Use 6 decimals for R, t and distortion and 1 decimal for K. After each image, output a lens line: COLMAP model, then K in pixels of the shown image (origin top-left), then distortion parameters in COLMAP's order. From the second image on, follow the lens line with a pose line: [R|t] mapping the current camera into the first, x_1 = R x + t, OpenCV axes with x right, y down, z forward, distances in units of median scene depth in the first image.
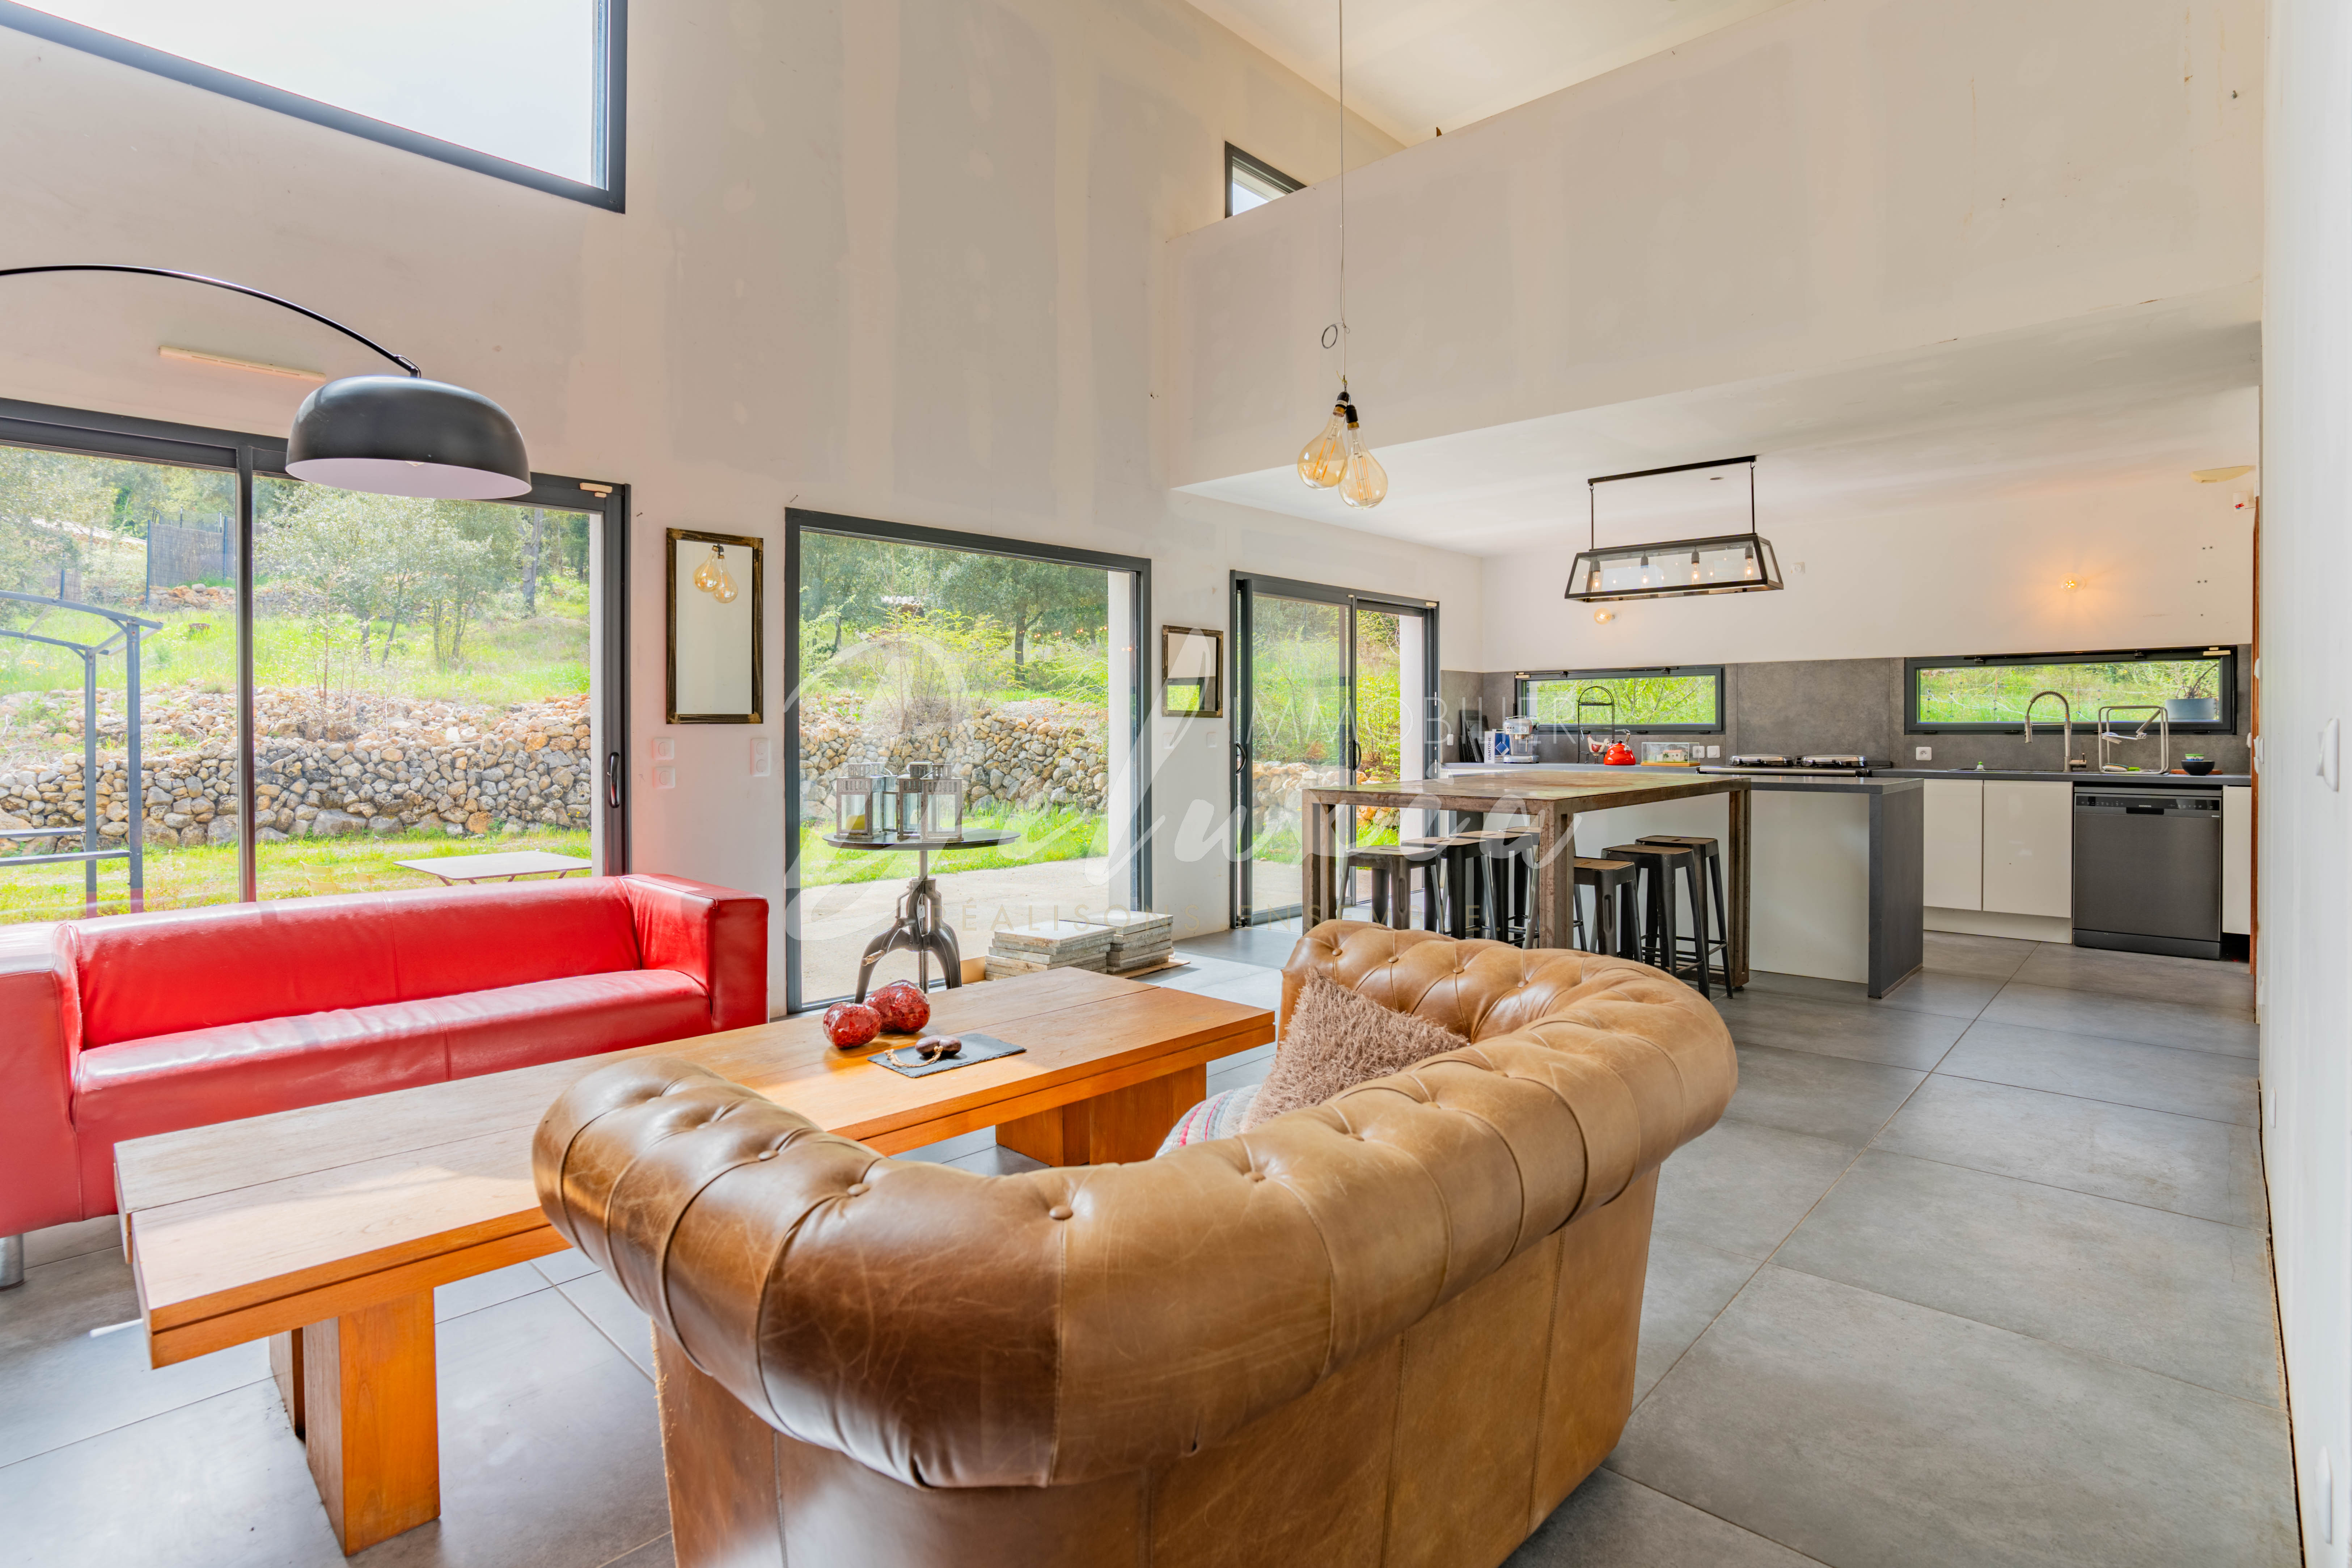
lens RADIAL K [[1159.6, 0, 1176.0], [0, 1159.6, 784.0], [0, 0, 1]] dist [-0.051059, 0.000174]
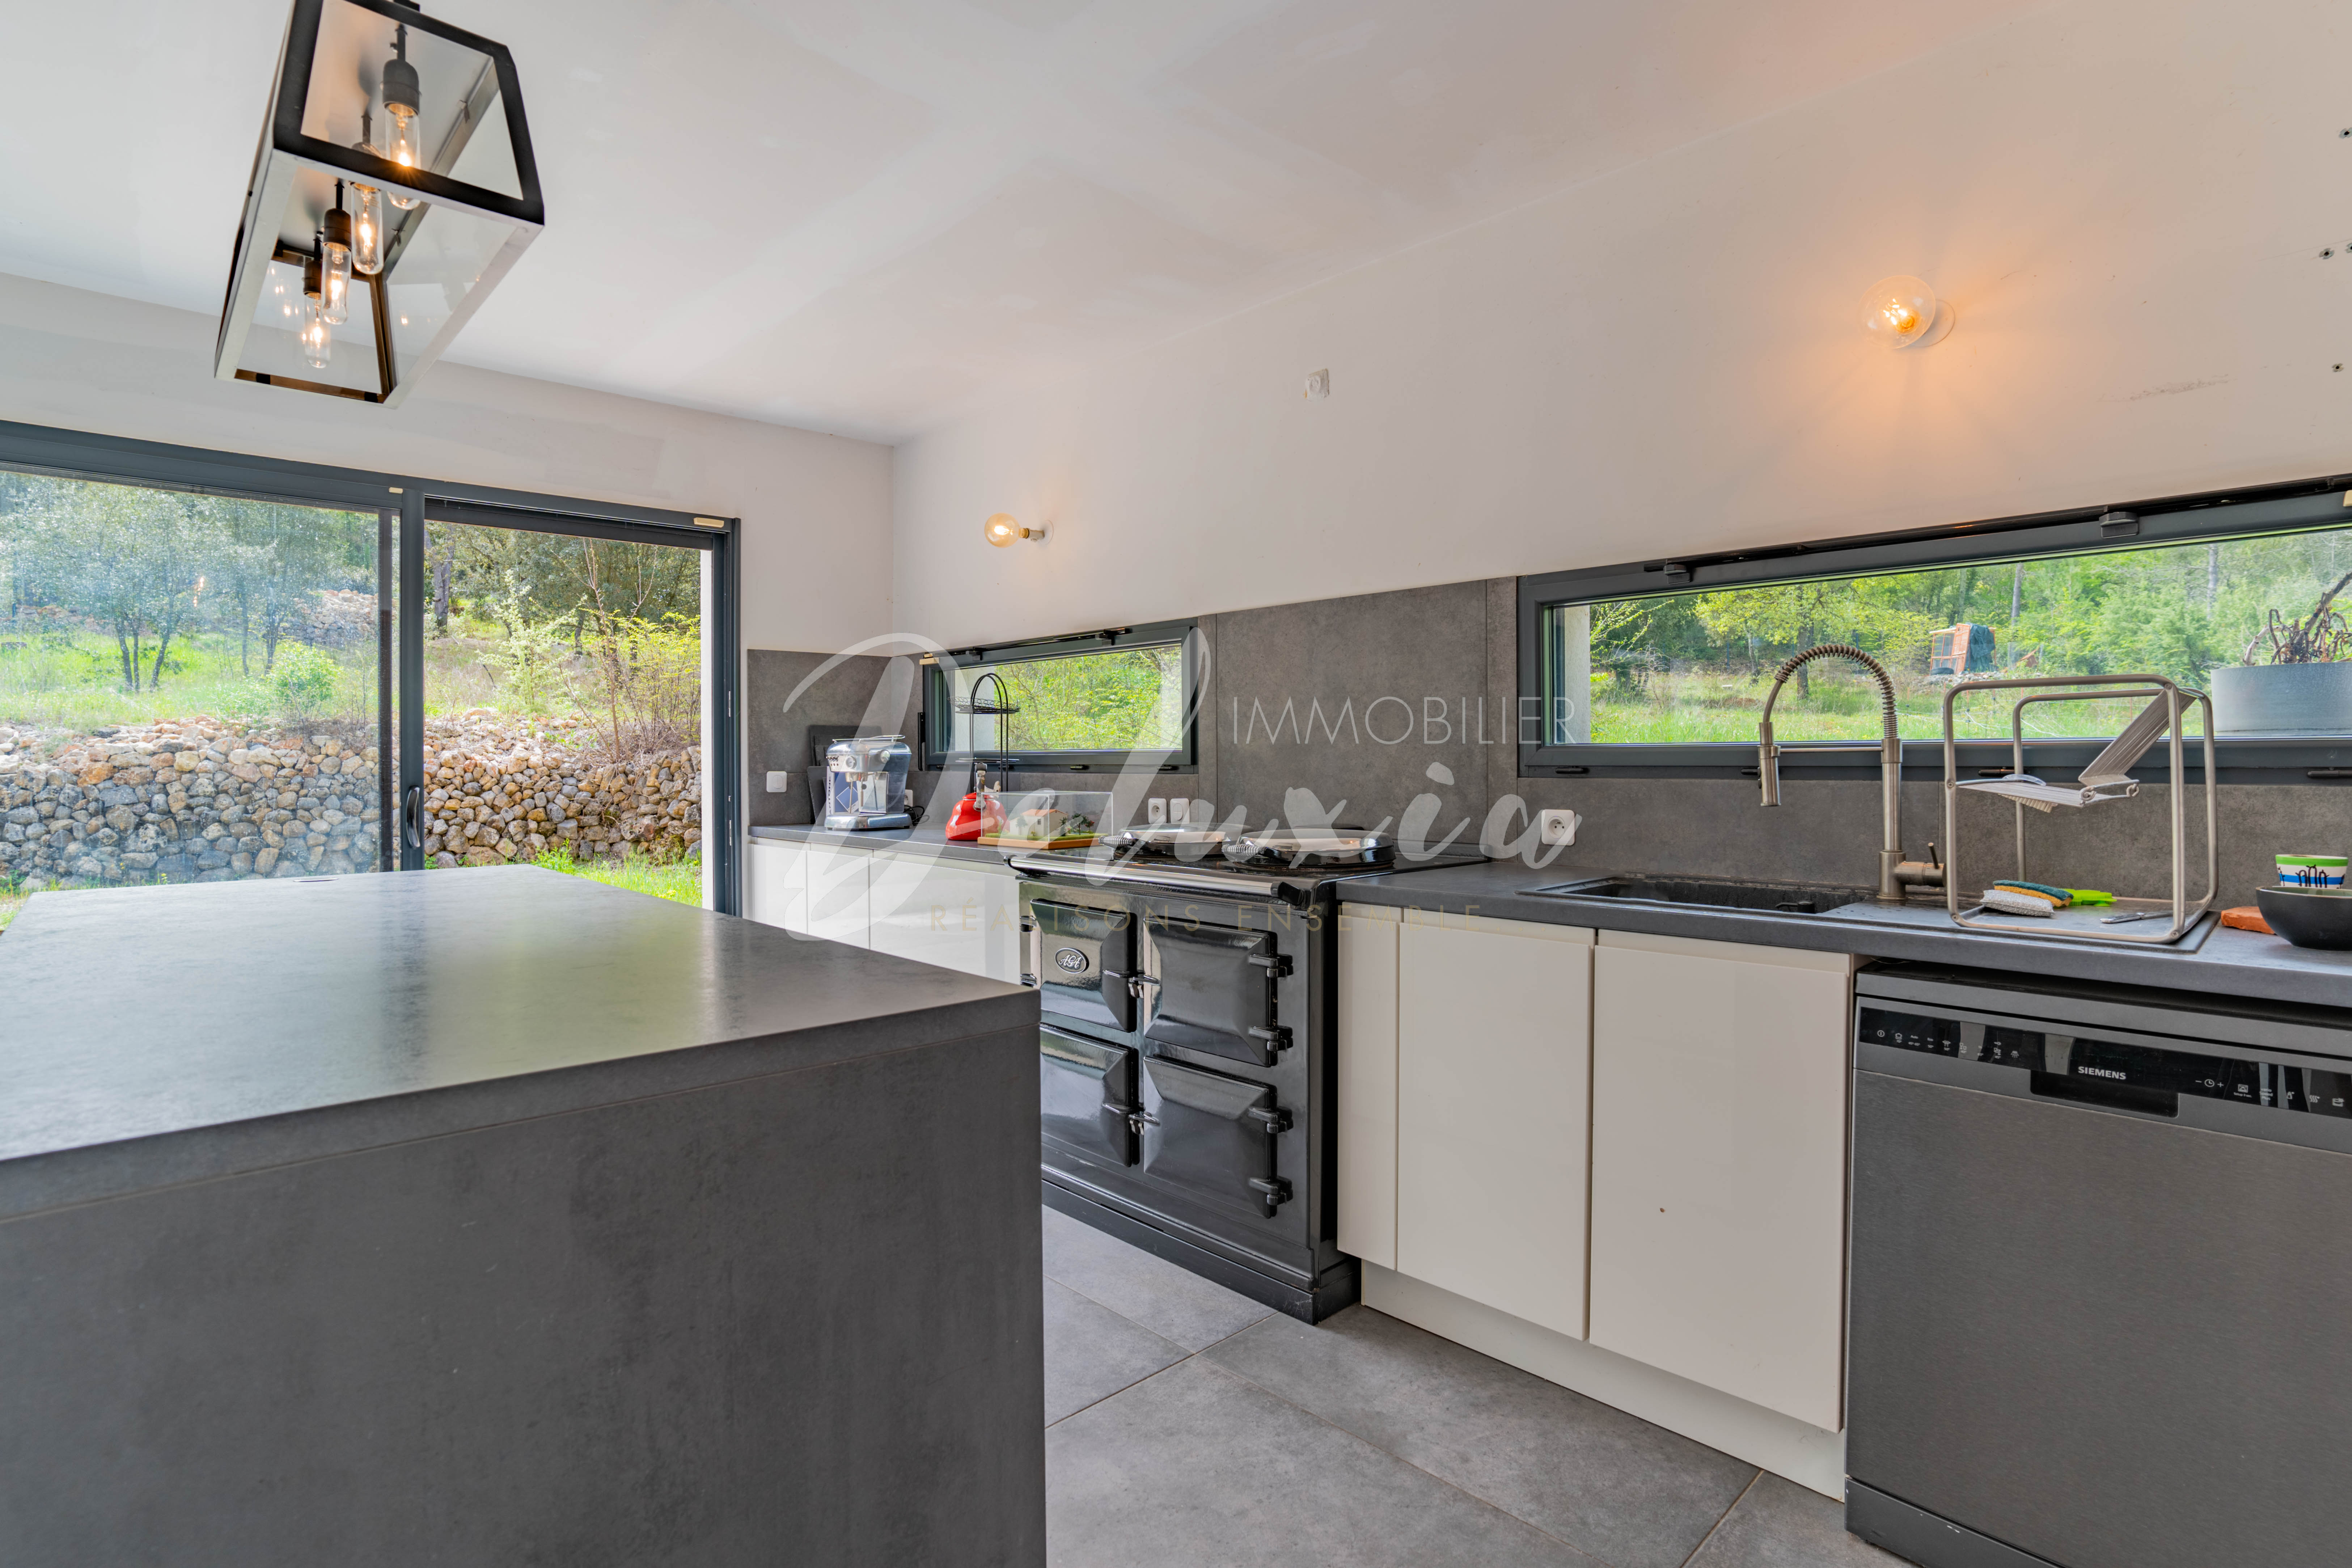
lens RADIAL K [[1163.1, 0, 1176.0], [0, 1163.1, 784.0], [0, 0, 1]] dist [-0.065365, -0.000083]
pose [[0.997398, 0.001811, -0.072063, 0.530213], [-0.003492, 0.999724, -0.023213, -0.030040], [0.072002, 0.023405, 0.997130, 0.575185]]
